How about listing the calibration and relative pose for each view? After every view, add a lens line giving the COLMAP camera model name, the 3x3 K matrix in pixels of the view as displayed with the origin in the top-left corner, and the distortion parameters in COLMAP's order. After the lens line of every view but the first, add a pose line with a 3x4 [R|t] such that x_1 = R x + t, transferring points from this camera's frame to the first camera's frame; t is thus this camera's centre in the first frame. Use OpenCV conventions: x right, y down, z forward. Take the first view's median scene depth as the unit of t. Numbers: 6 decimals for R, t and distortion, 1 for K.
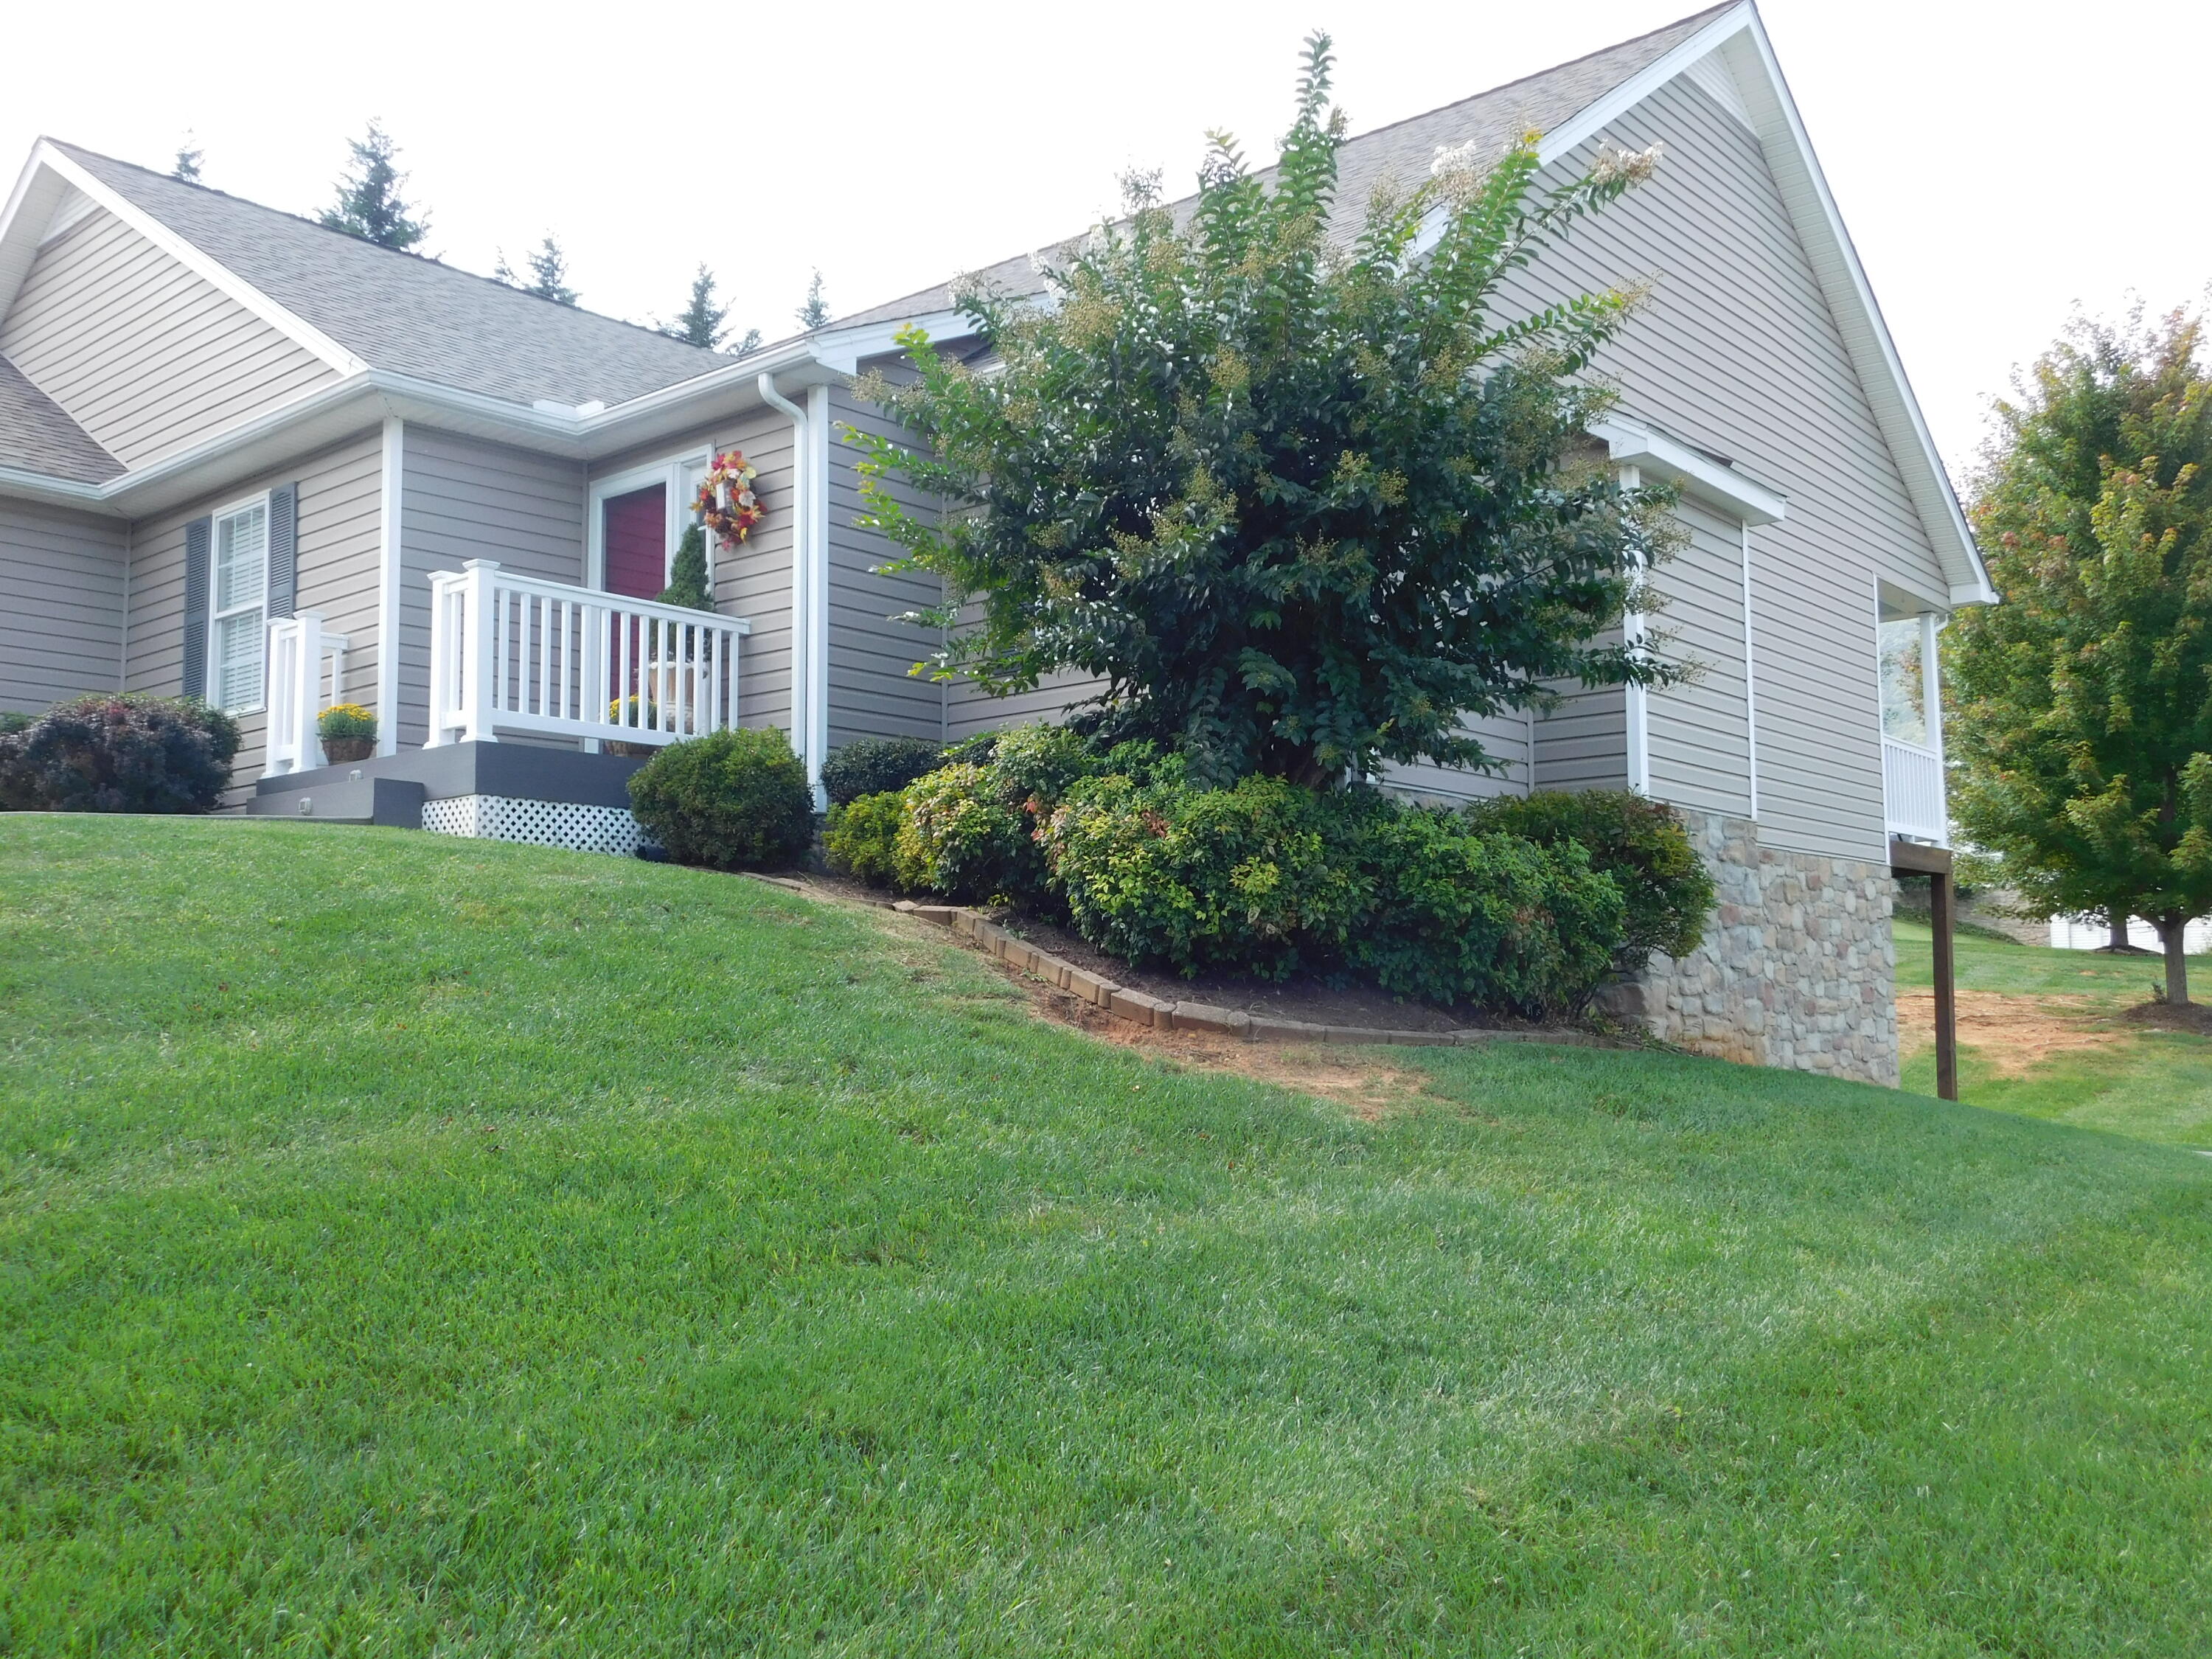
lens RADIAL K [[1930.9, 0, 1100.9], [0, 1930.9, 826.1], [0, 0, 1]] dist [-0.006892, -0.001715]
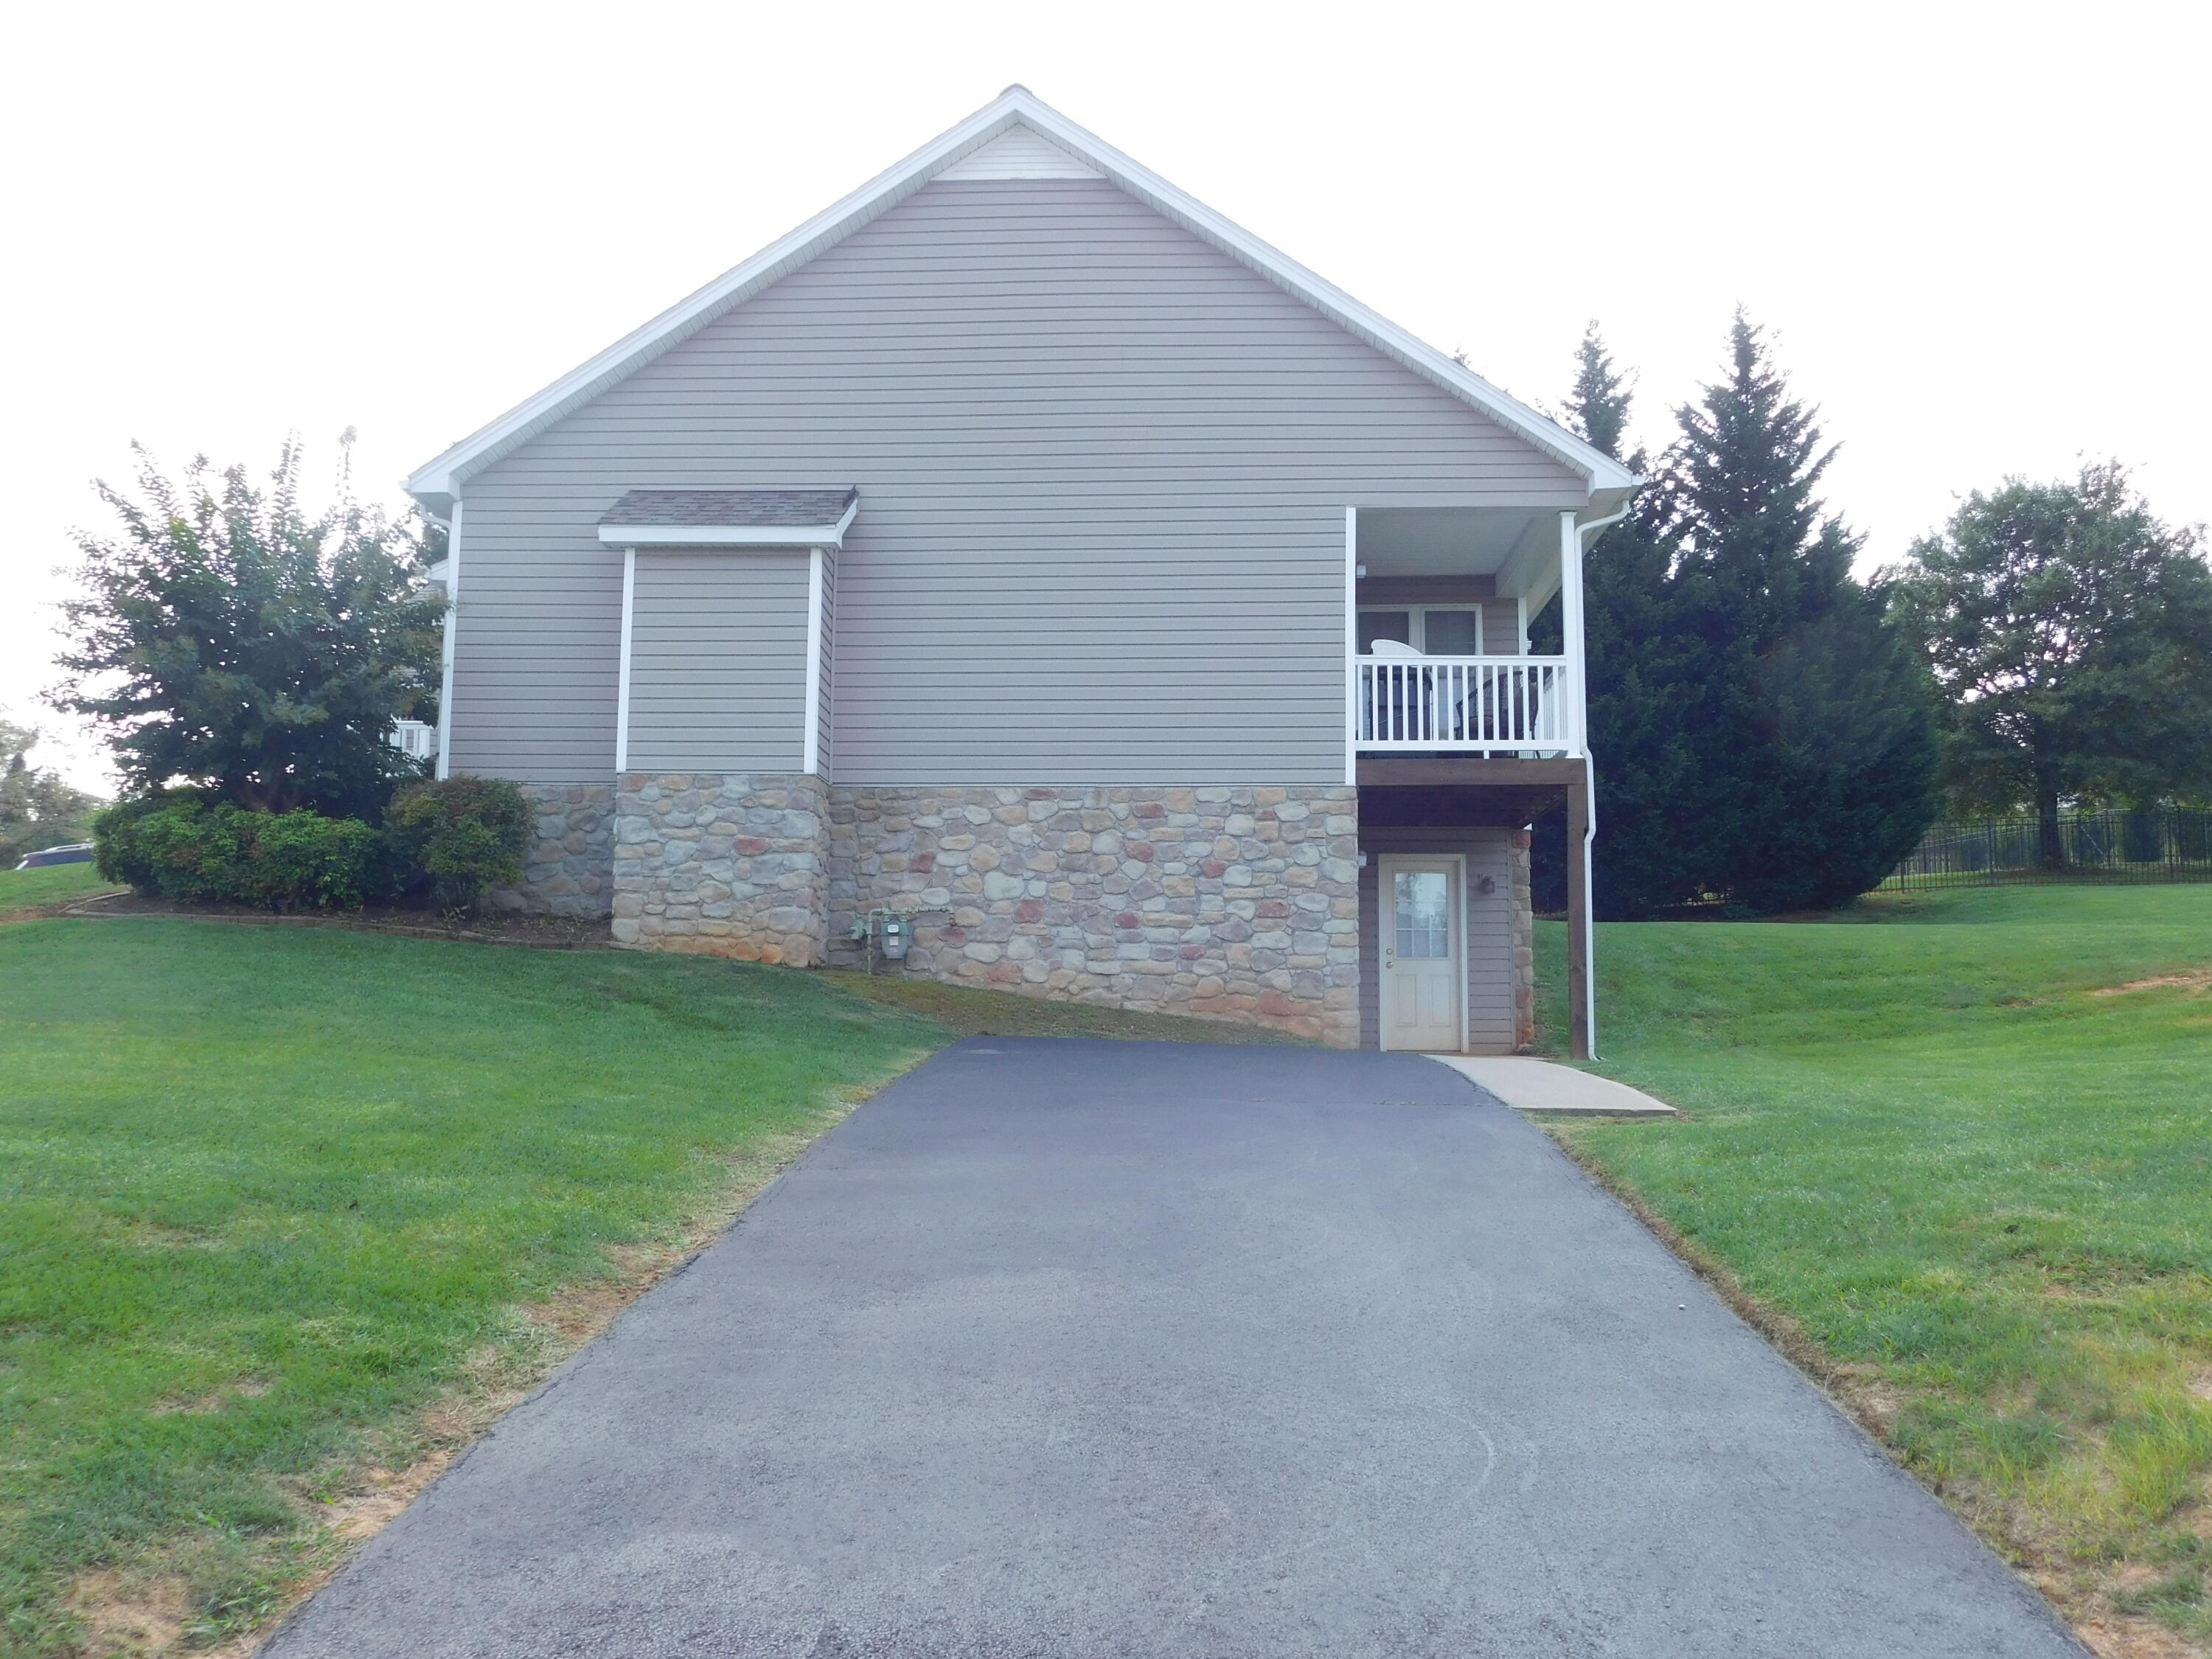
lens RADIAL K [[1930.9, 0, 1100.9], [0, 1930.9, 826.1], [0, 0, 1]] dist [-0.006892, -0.001715]
pose [[0.615782, -0.082226, -0.783615, 1.548619], [0.064527, 0.996462, -0.053853, 0.121531], [0.785270, -0.017403, 0.618909, 0.345780]]
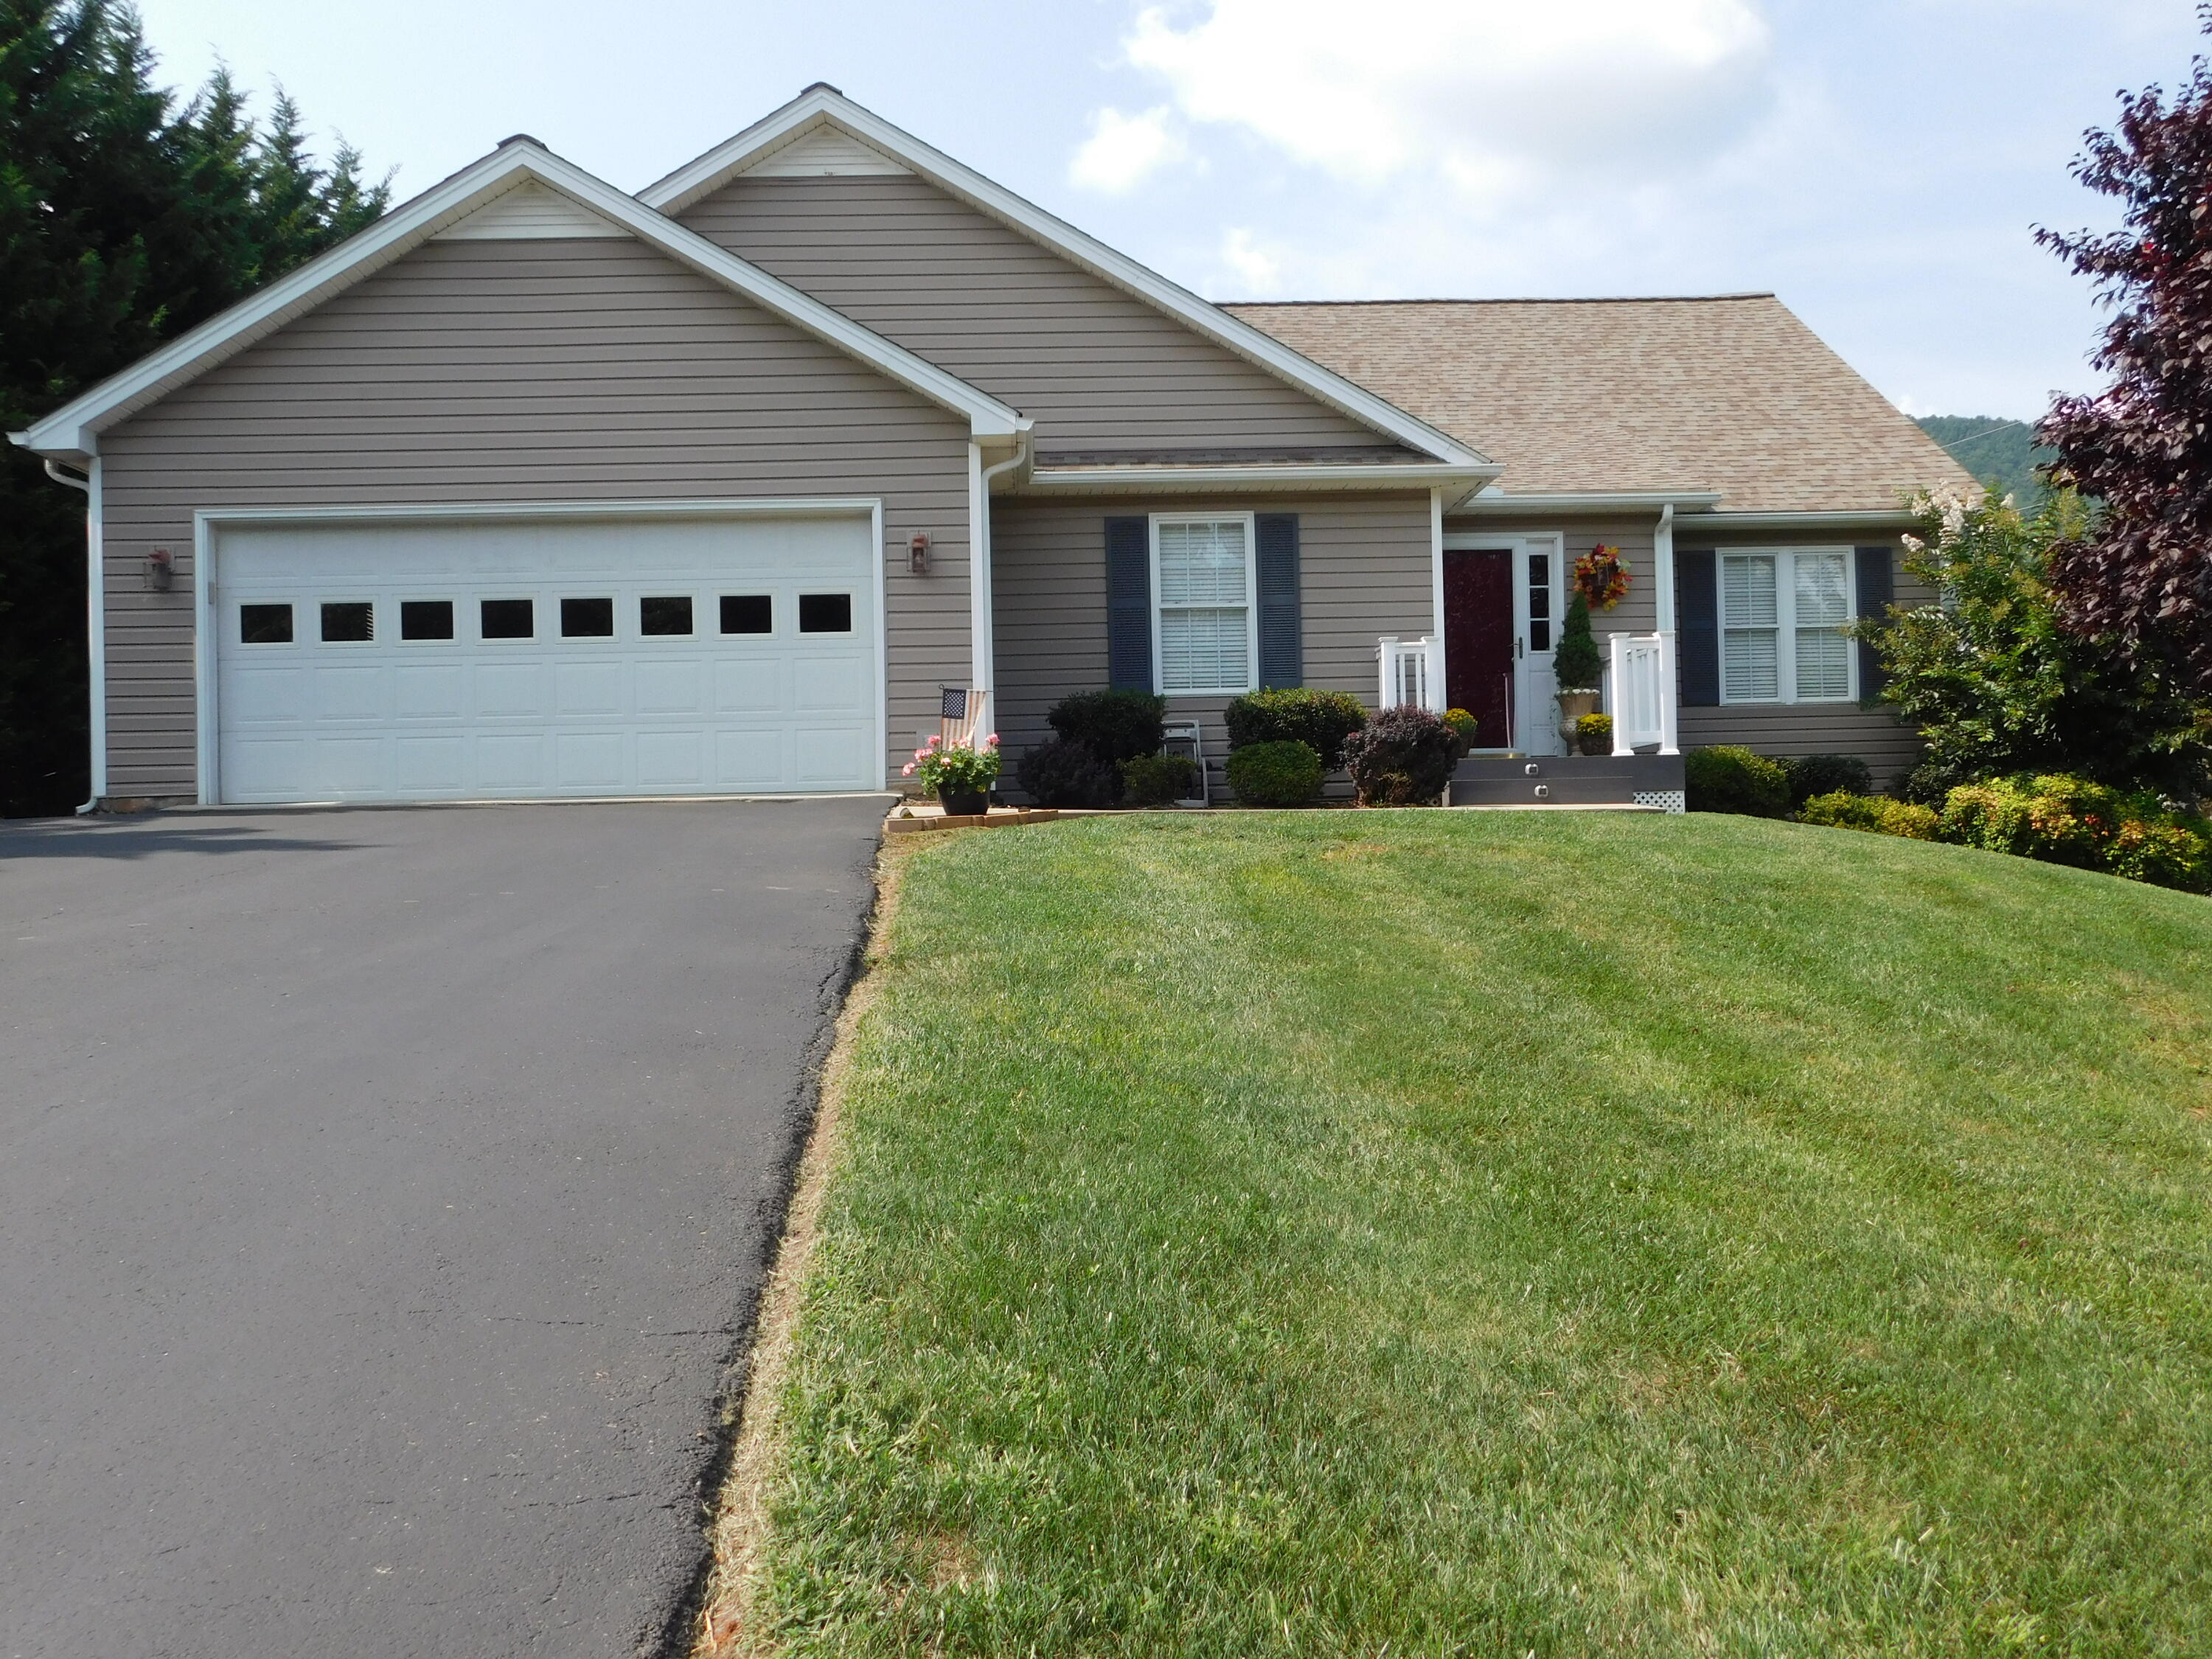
lens RADIAL K [[1930.9, 0, 1100.9], [0, 1930.9, 826.1], [0, 0, 1]] dist [-0.006892, -0.001715]
pose [[0.739160, 0.002178, 0.673526, -1.446992], [-0.049156, 0.997502, 0.050721, -0.037347], [-0.671734, -0.070599, 0.737421, 0.165945]]
